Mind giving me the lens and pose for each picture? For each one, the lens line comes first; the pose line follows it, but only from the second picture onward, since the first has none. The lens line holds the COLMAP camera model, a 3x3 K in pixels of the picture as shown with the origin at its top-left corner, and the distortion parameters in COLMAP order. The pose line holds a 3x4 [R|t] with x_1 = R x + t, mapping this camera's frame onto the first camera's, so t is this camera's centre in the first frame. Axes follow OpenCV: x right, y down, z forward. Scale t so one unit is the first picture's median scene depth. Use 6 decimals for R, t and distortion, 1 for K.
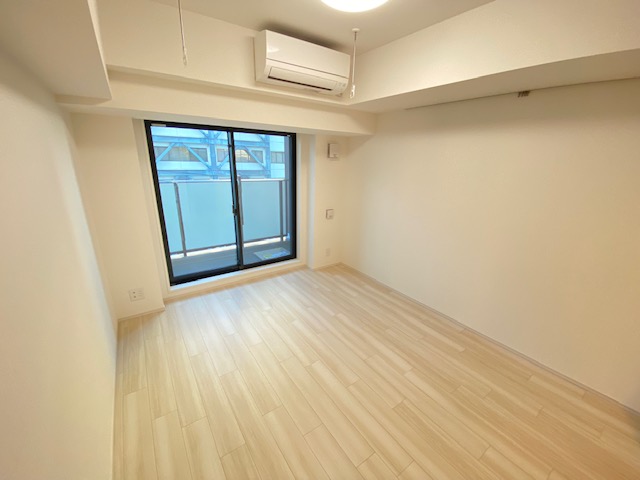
lens RADIAL K [[255.5, 0, 322.8], [0, 255.5, 241.6], [0, 0, 1]] dist [-0.001825, -0.002776]
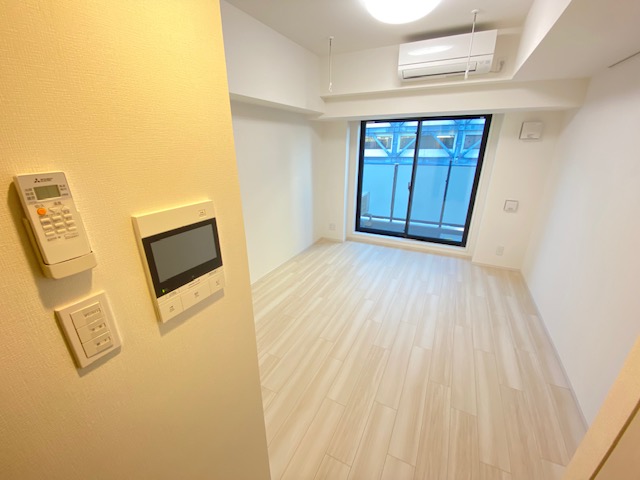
lens RADIAL K [[255.5, 0, 314.7], [0, 255.5, 234.6], [0, 0, 1]] dist [-0.001825, -0.002776]
pose [[0.470612, 0.266905, -0.841003, 0.541183], [-0.256816, 0.953318, 0.158840, 0.016571], [0.844138, 0.141231, 0.517189, 0.031647]]
